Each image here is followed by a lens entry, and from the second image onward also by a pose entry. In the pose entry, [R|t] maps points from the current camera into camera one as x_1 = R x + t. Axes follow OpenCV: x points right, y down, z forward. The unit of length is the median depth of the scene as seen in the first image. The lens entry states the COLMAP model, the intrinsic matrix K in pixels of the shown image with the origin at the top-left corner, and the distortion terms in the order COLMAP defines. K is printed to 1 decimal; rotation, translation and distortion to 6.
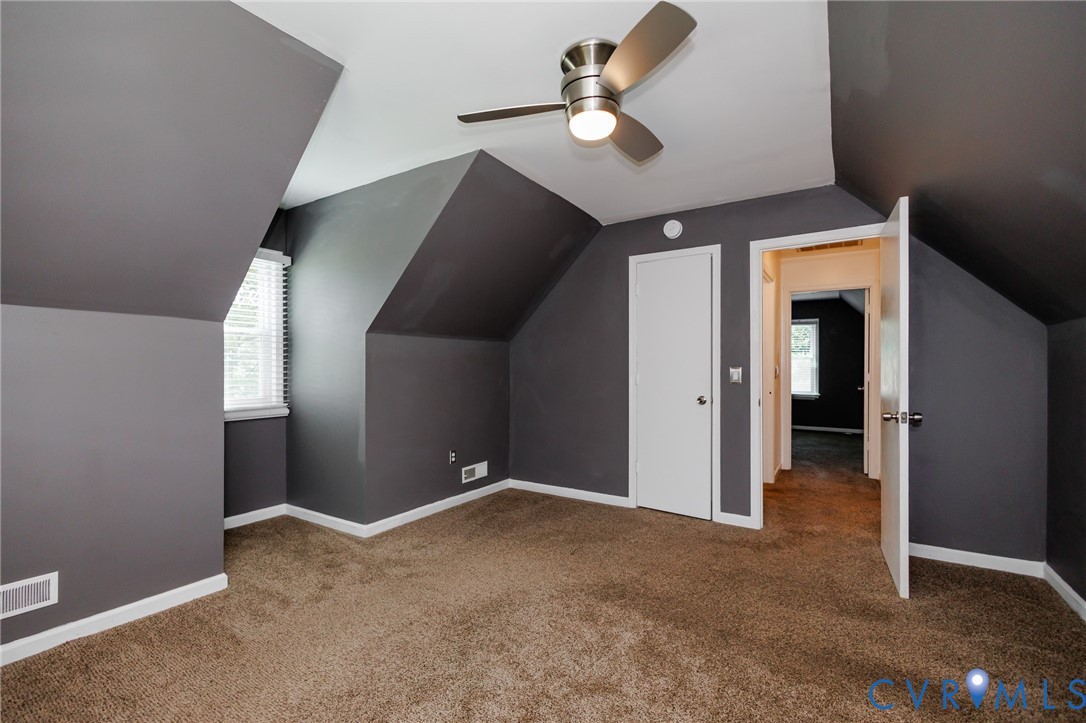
lens RADIAL K [[463.8, 0, 510.2], [0, 463.8, 356.4], [0, 0, 1]] dist [0.003044, -0.000607]
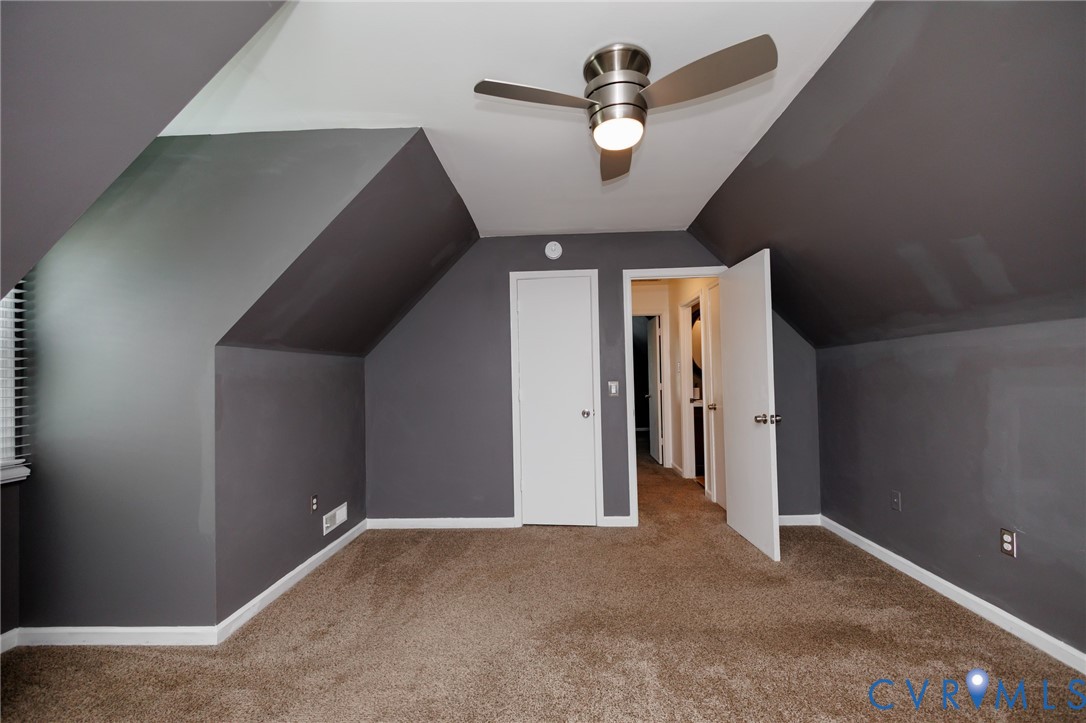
lens RADIAL K [[463.8, 0, 547.3], [0, 463.8, 358.8], [0, 0, 1]] dist [0.003044, -0.000607]
pose [[0.859186, 0.001659, 0.511660, -0.224939], [0.011104, 0.999699, -0.021888, -0.009644], [-0.511542, 0.024487, 0.858909, 0.139055]]
